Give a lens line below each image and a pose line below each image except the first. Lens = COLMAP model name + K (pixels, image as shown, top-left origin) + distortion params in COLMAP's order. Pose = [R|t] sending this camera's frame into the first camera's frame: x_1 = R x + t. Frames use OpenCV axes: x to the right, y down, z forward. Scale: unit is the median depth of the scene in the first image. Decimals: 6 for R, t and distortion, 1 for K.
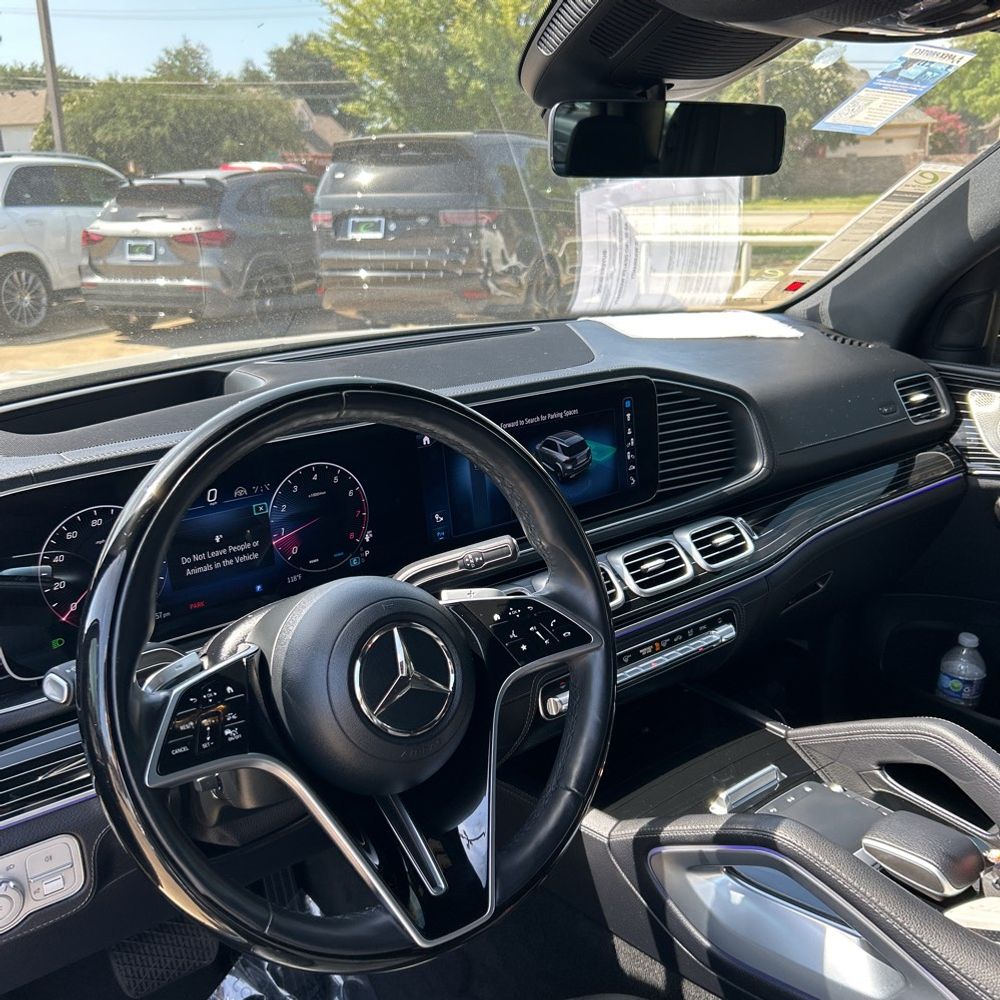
lens RADIAL K [[1008.9, 0, 512.9], [0, 1008.9, 507.3], [0, 0, 1]] dist [0.009427, 0.000000]
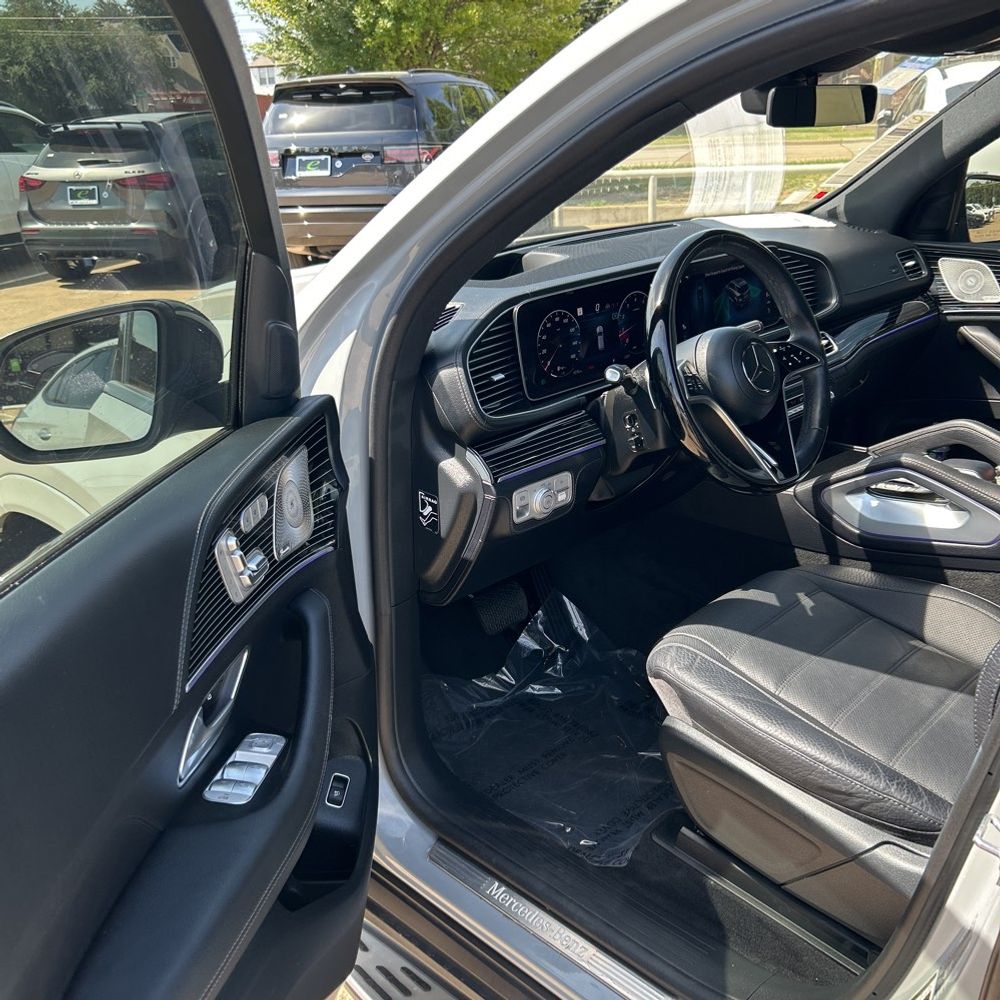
lens RADIAL K [[1008.9, 0, 491.1], [0, 1008.9, 499.9], [0, 0, 1]] dist [0.009427, 0.000000]
pose [[0.994538, -0.056844, 0.087544, -0.071910], [0.052156, 0.997127, 0.054936, 0.024510], [-0.090415, -0.050070, 0.994645, -0.091652]]
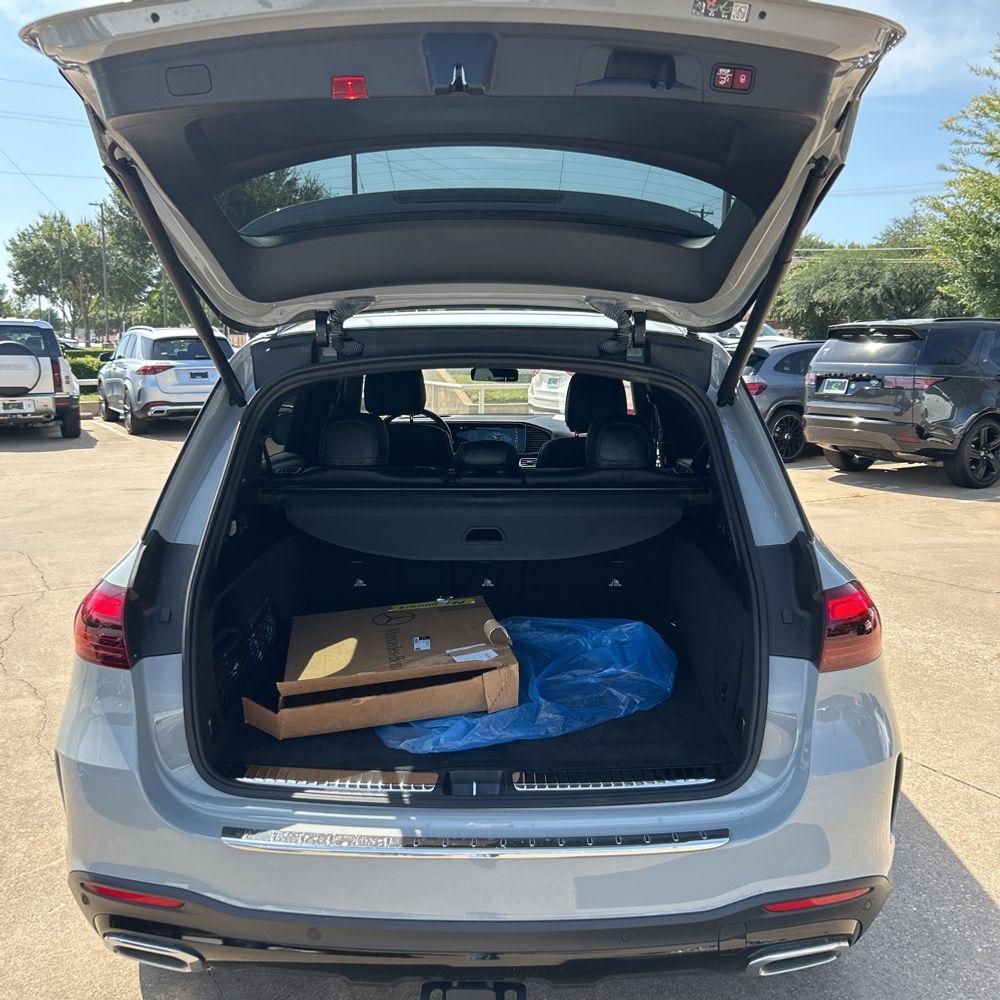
lens RADIAL K [[1008.9, 0, 500.1], [0, 1008.9, 498.9], [0, 0, 1]] dist [0.009427, 0.000000]
pose [[0.767171, 0.120048, -0.630109, 0.394438], [-0.211510, 0.974734, -0.071811, 0.072152], [0.605568, 0.188366, 0.773179, -0.327103]]
